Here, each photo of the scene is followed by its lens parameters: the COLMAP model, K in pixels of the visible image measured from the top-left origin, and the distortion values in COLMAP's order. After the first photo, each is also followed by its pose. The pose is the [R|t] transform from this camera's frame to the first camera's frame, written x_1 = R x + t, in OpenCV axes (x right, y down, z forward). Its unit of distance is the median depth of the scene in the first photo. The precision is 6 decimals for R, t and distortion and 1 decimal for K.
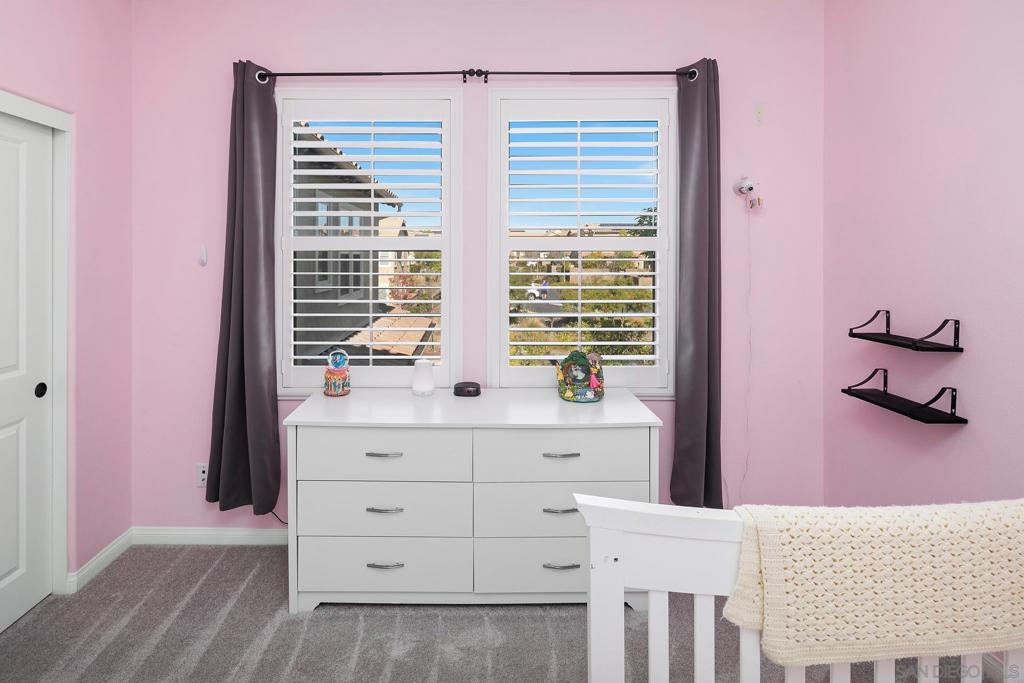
lens RADIAL K [[505.5, 0, 511.0], [0, 505.5, 257.6], [0, 0, 1]] dist [-0.000486, -0.000266]
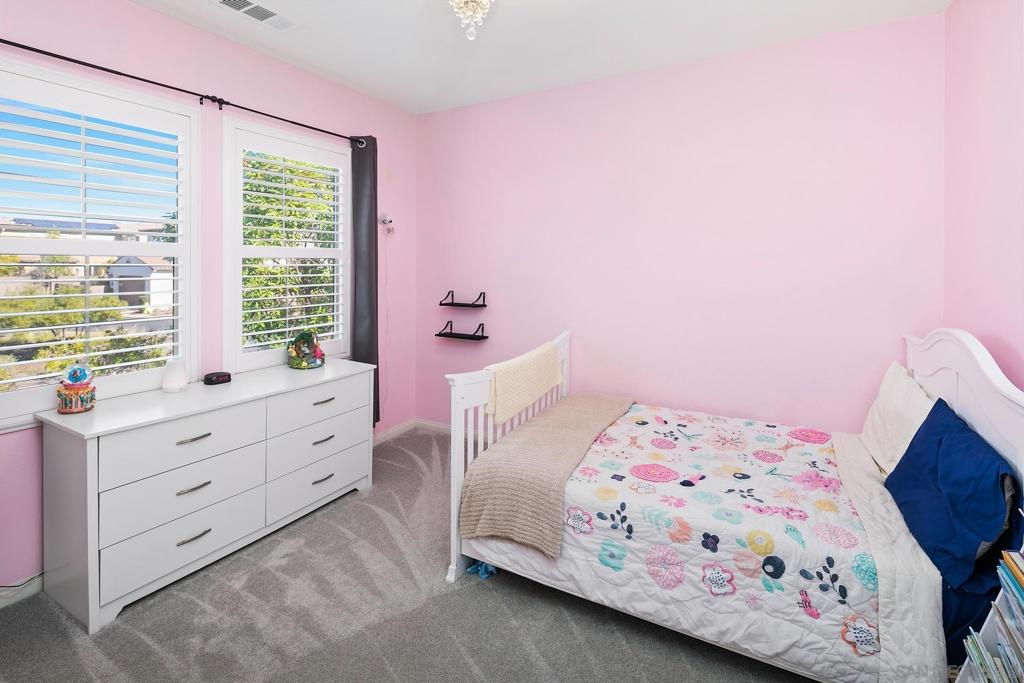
lens RADIAL K [[498.5, 0, 509.2], [0, 498.5, 266.2], [0, 0, 1]] dist [-0.002048, -0.000398]
pose [[0.492645, -0.001832, 0.870229, -0.752895], [-0.003139, 0.999988, 0.003882, 0.000690], [-0.870225, -0.004644, 0.492633, -0.129533]]
